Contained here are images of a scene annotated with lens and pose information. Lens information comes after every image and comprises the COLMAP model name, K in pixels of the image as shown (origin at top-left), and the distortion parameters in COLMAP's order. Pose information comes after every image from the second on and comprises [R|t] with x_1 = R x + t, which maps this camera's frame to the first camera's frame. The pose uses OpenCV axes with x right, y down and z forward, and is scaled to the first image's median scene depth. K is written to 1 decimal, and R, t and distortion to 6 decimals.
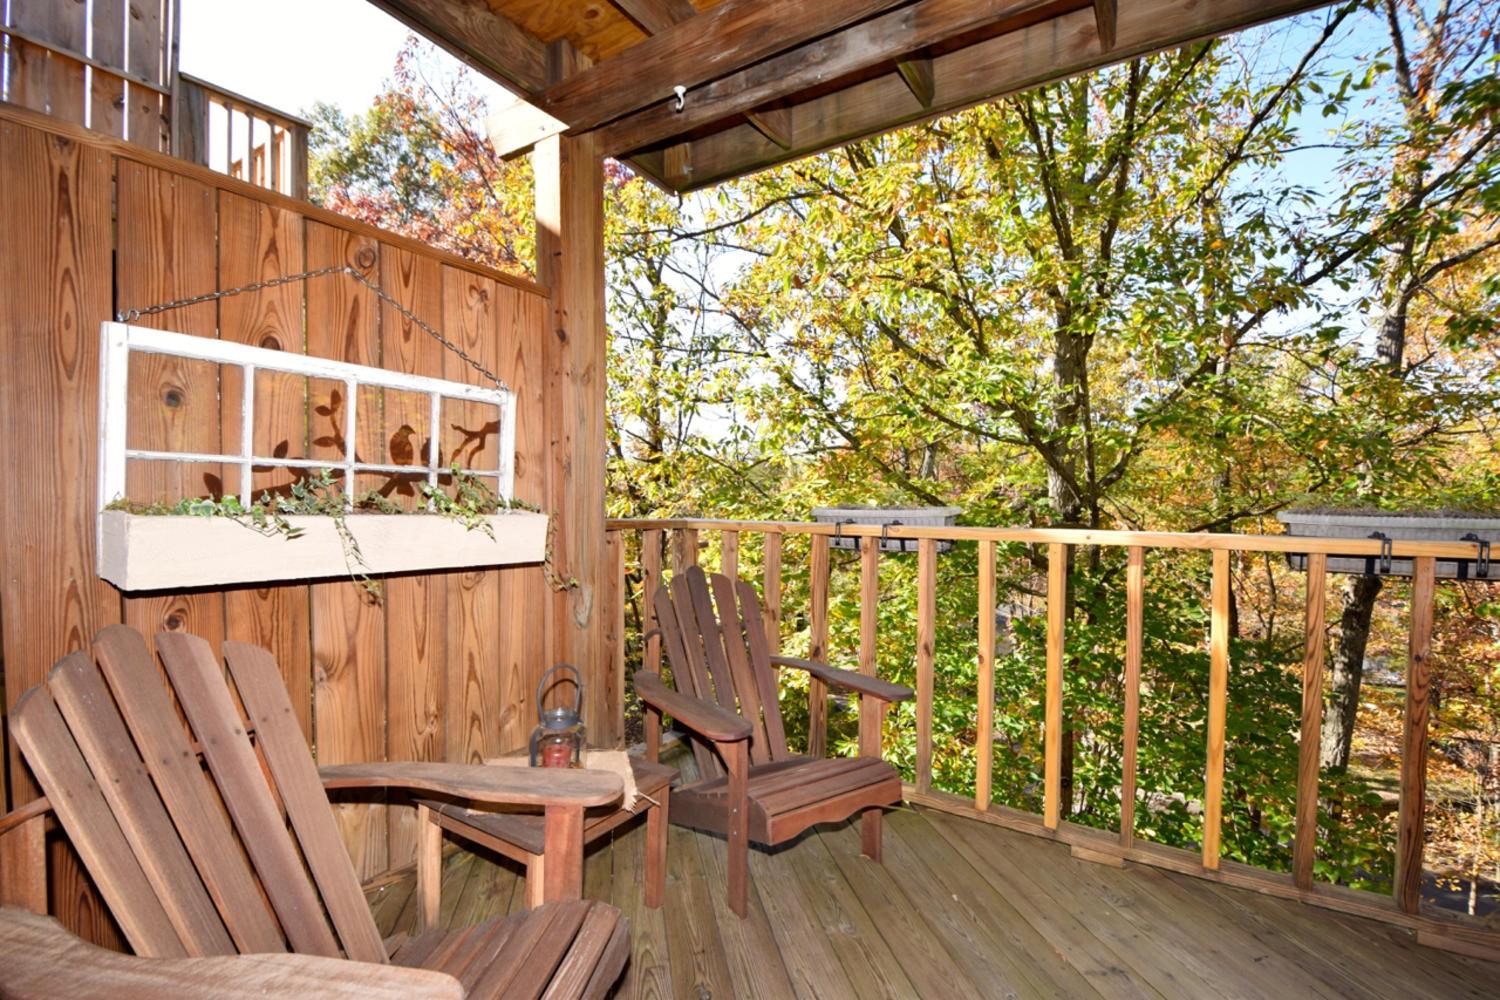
lens RADIAL K [[658.4, 0, 760.9], [0, 658.4, 513.9], [0, 0, 1]] dist [0.011780, -0.019874]
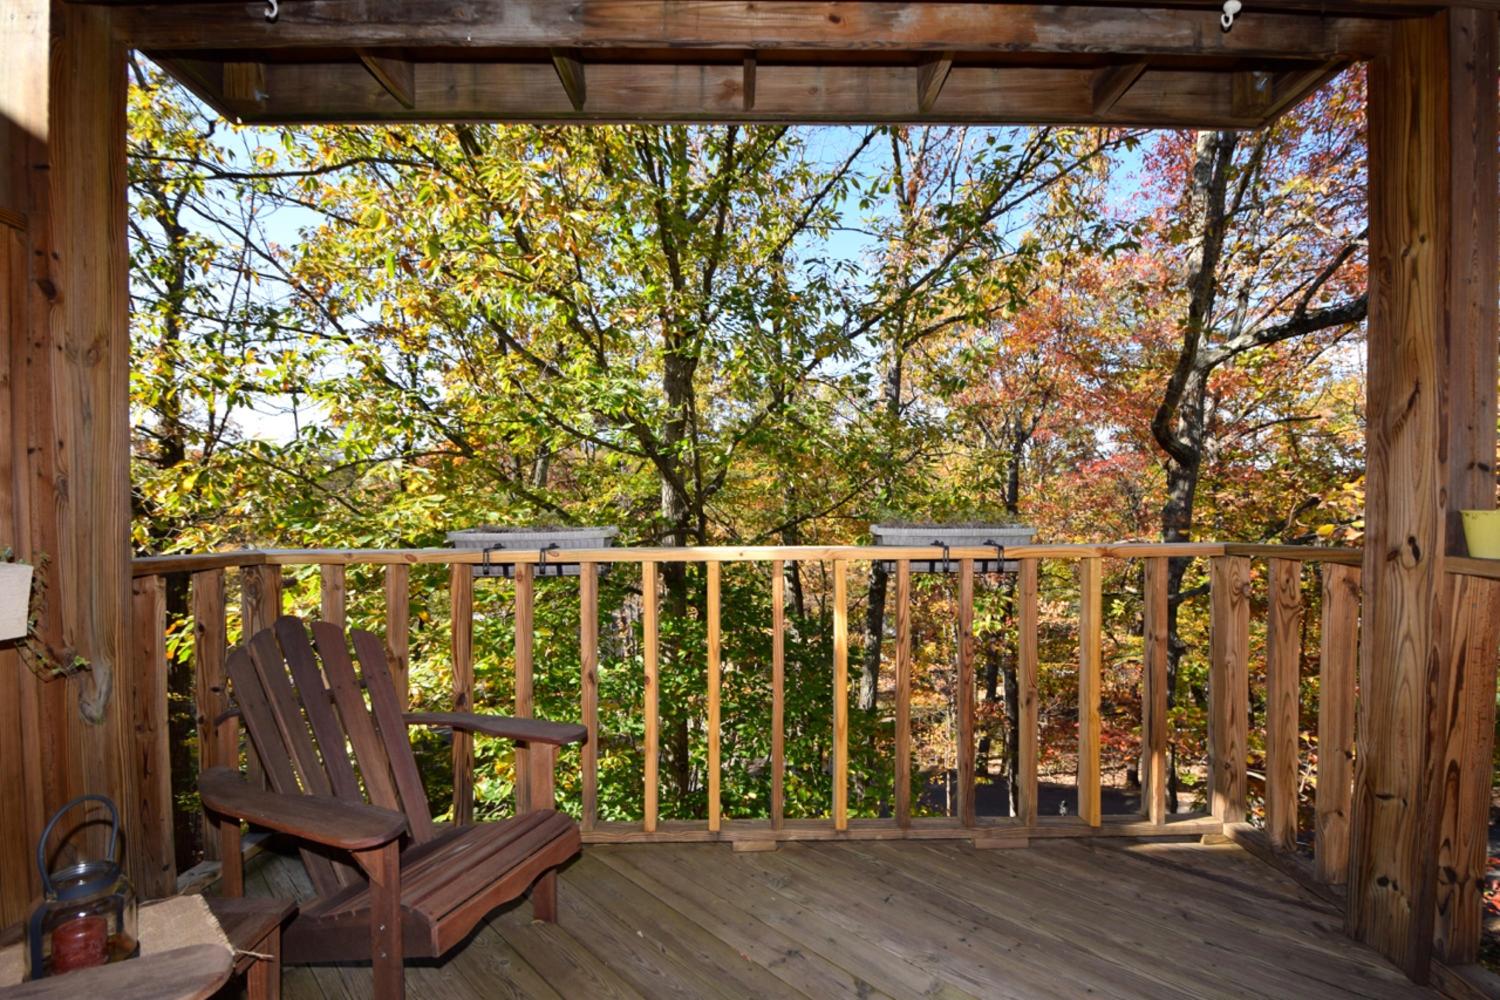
lens RADIAL K [[658.4, 0, 760.9], [0, 658.4, 513.9], [0, 0, 1]] dist [0.011780, -0.019874]
pose [[0.836487, -0.020435, 0.547606, -0.023993], [0.024961, 0.999688, -0.000824, -0.010186], [-0.547418, 0.014359, 0.836736, 0.025133]]
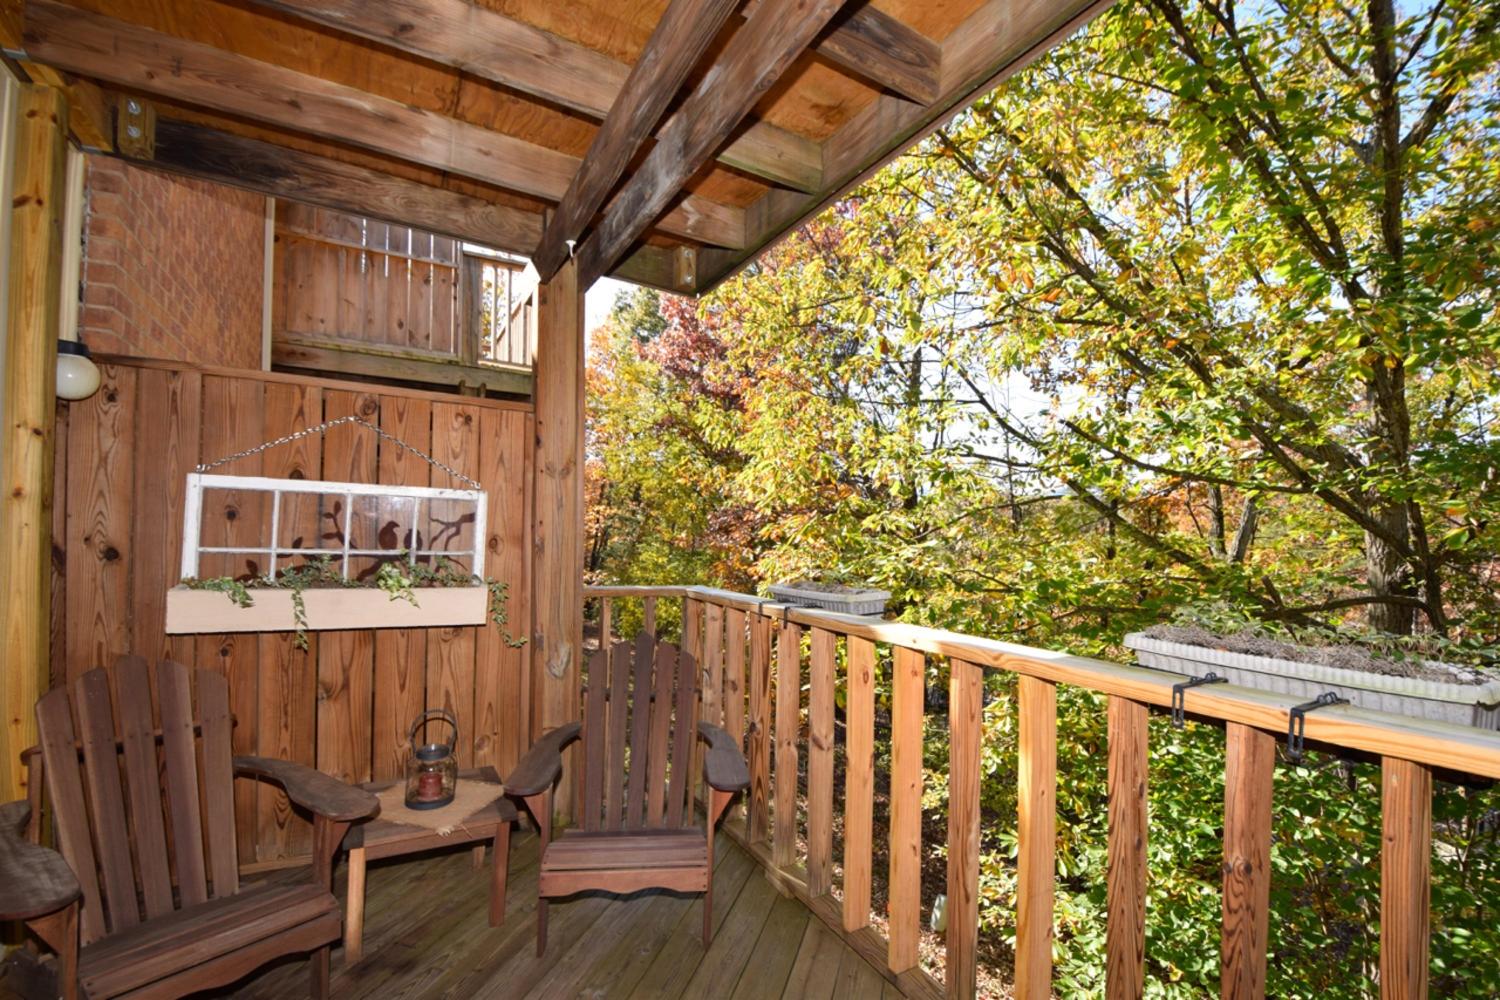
lens RADIAL K [[658.4, 0, 760.9], [0, 658.4, 513.9], [0, 0, 1]] dist [0.011780, -0.019874]
pose [[0.884611, -0.005781, -0.466294, 0.250275], [-0.022361, 0.998247, -0.054797, -0.028062], [0.465793, 0.058901, 0.882931, 0.039048]]
